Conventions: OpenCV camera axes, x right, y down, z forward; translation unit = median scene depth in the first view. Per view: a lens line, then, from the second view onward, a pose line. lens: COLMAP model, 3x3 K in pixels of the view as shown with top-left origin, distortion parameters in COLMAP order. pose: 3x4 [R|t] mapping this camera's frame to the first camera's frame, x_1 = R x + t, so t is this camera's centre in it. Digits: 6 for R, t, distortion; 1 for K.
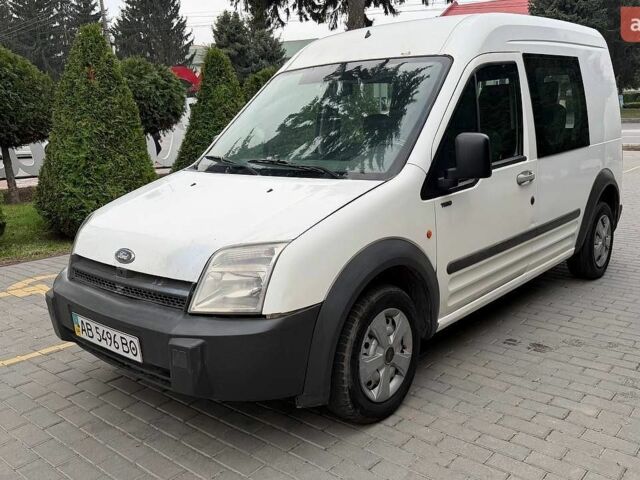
lens RADIAL K [[578.0, 0, 320.0], [0, 578.0, 240.0], [0, 0, 1]] dist [0.115901, -0.217464]
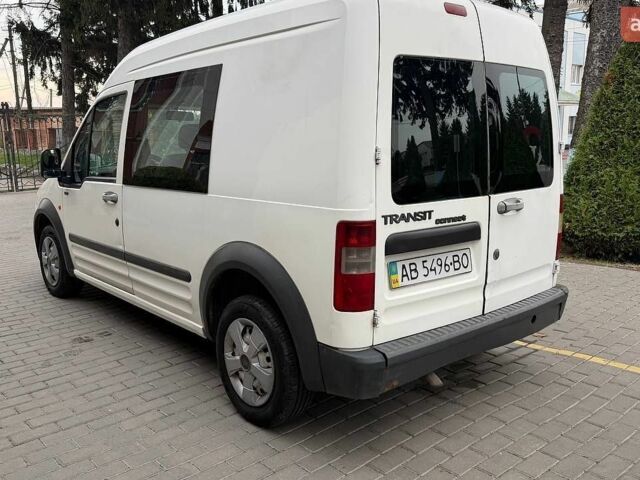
lens RADIAL K [[578.0, 0, 320.0], [0, 578.0, 240.0], [0, 0, 1]] dist [0.115901, -0.217464]
pose [[-0.142434, 0.190169, -0.971364, 1.364548], [-0.181000, 0.959818, 0.214449, -0.334003], [0.973114, 0.206362, -0.102290, 1.497872]]
